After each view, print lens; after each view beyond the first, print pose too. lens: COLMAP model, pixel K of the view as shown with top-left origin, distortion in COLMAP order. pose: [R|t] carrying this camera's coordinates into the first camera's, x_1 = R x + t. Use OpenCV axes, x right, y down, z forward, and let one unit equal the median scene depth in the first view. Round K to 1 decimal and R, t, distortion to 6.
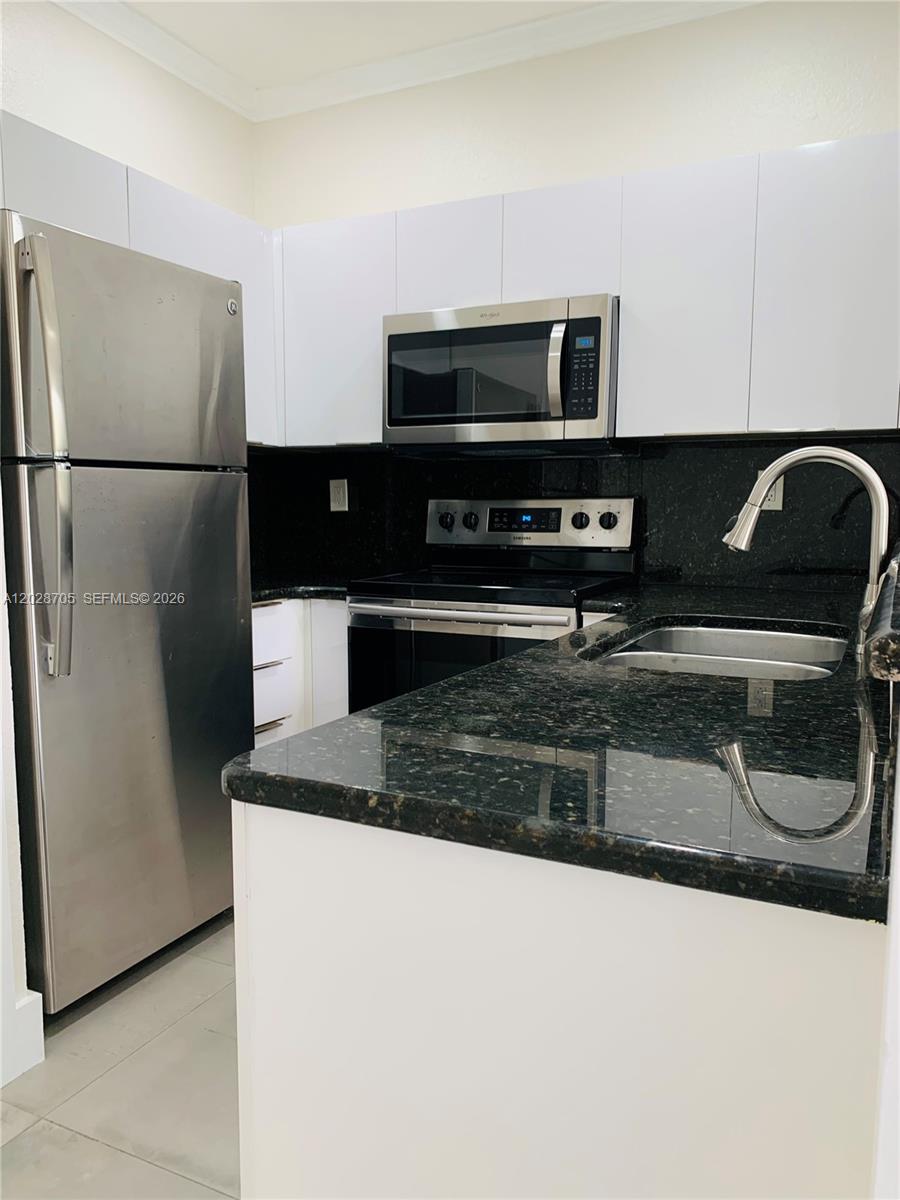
lens RADIAL K [[918.1, 0, 450.0], [0, 918.1, 600.0], [0, 0, 1]] dist [0.208570, -0.000535]
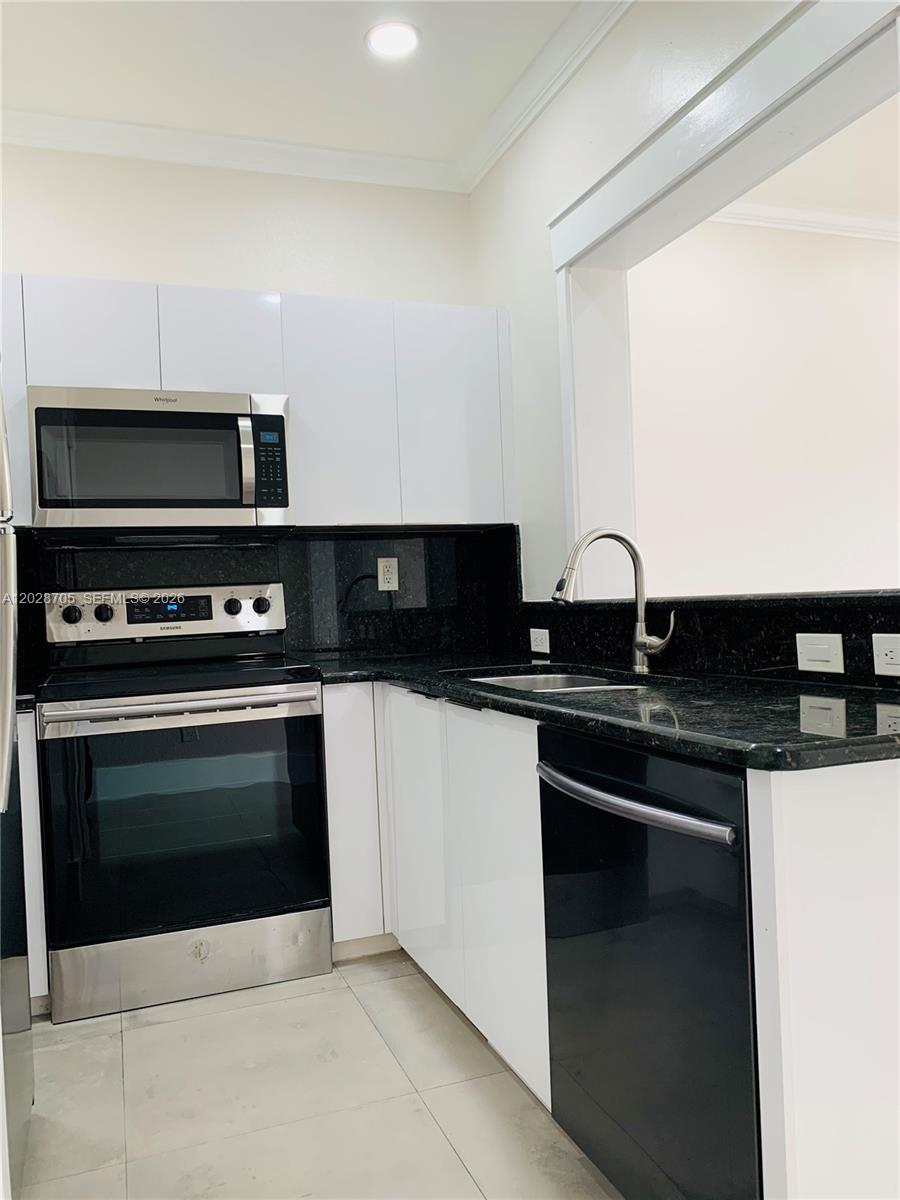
lens RADIAL K [[907.8, 0, 450.0], [0, 907.8, 600.0], [0, 0, 1]] dist [-0.001206, -0.002241]
pose [[0.682980, -0.042323, 0.729210, -0.427960], [0.116492, 0.991853, -0.051540, -0.015271], [-0.721088, 0.120148, 0.682346, 0.161194]]
